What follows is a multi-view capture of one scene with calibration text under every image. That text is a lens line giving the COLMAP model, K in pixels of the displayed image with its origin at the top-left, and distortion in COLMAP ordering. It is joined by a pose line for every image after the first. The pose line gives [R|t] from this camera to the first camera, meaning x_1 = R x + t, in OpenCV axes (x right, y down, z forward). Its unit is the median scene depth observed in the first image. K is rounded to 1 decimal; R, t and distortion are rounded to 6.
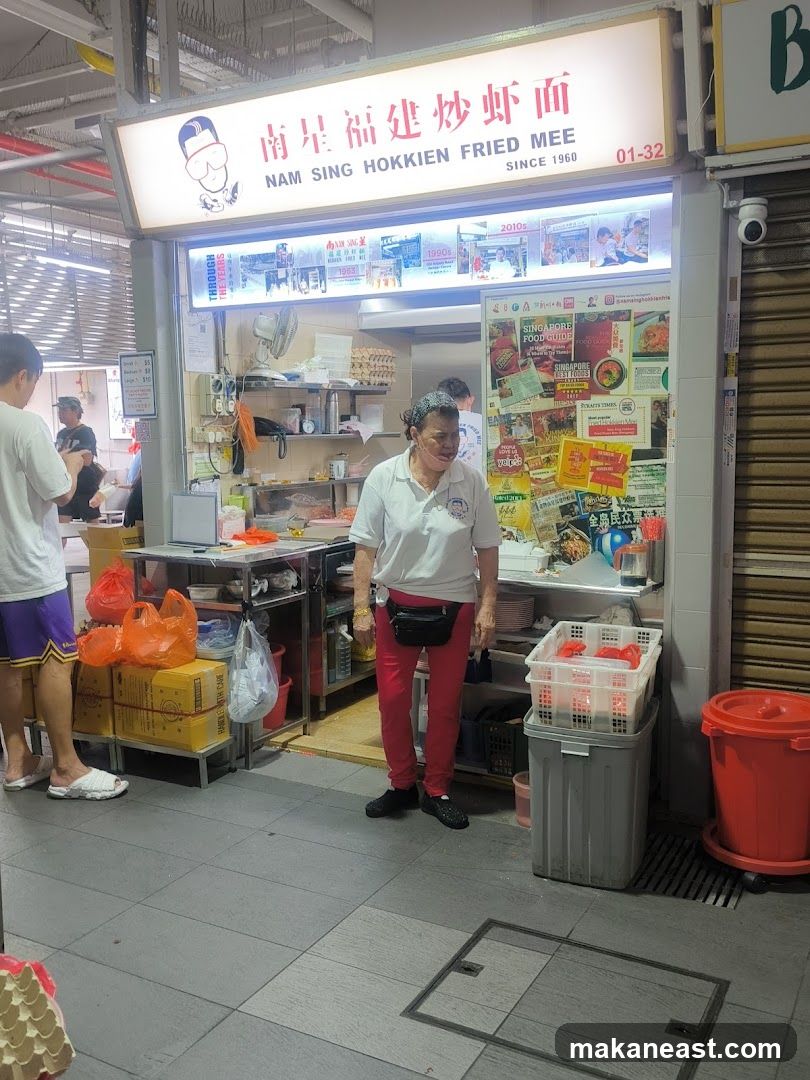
lens RADIAL K [[990.7, 0, 395.6], [0, 990.7, 544.2], [0, 0, 1]] dist [0.016825, 0.000000]
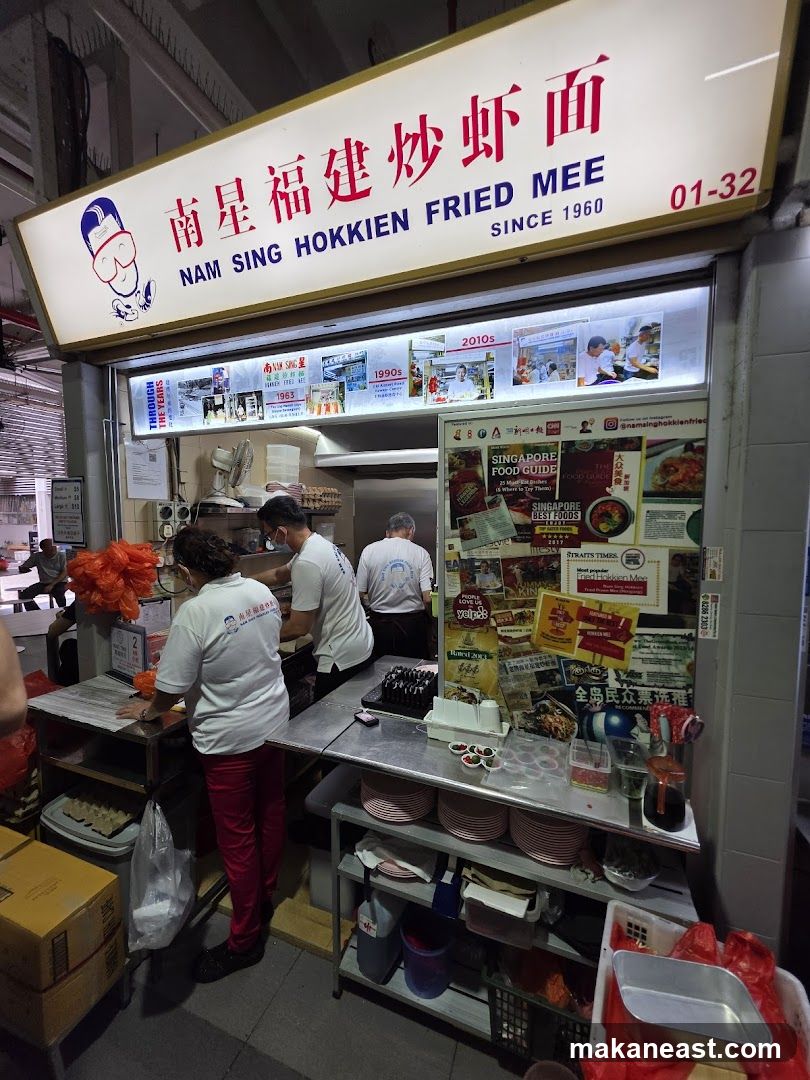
lens RADIAL K [[431.4, 0, 403.8], [0, 431.4, 545.4], [0, 0, 1]] dist [-0.002965, 0.001413]
pose [[0.990844, 0.003075, 0.134980, 0.007271], [0.003923, 0.998663, -0.051547, -0.126745], [-0.134958, 0.051604, 0.989507, 0.655713]]
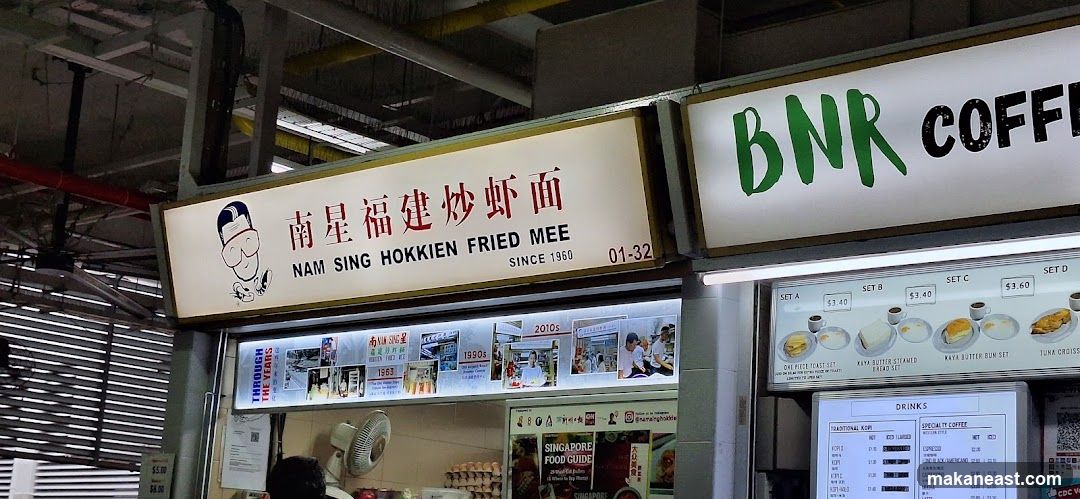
lens RADIAL K [[1542.9, 0, 535.2], [0, 1542.9, 243.2], [0, 0, 1]] dist [0.178420, 0.000000]
pose [[0.972299, 0.018829, -0.232983, 0.414430], [-0.098994, 0.936116, -0.337471, 0.056415], [0.211745, 0.351186, 0.912048, -0.223886]]
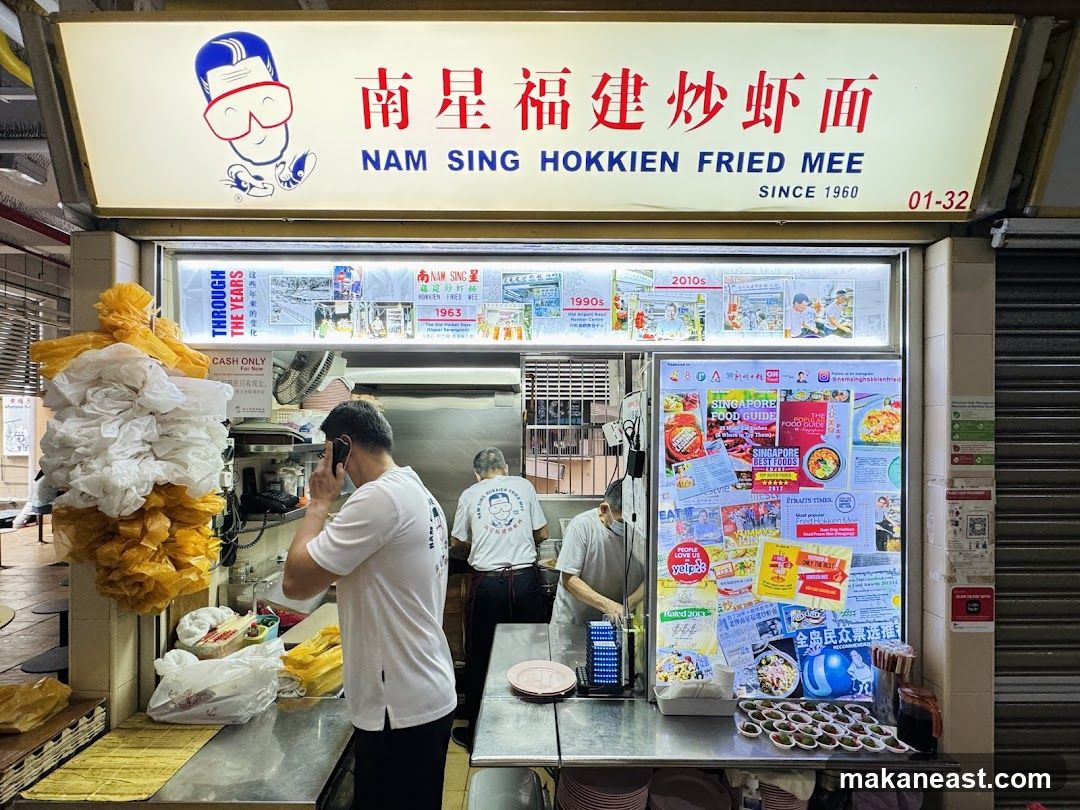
lens RADIAL K [[520.4, 0, 521.5], [0, 520.4, 424.7], [0, 0, 1]] dist [-0.010173, 0.007391]
pose [[0.875258, 0.016679, 0.483369, -0.207747], [0.046426, 0.991893, -0.118292, -0.157520], [-0.481423, 0.125977, 0.867388, 0.710948]]
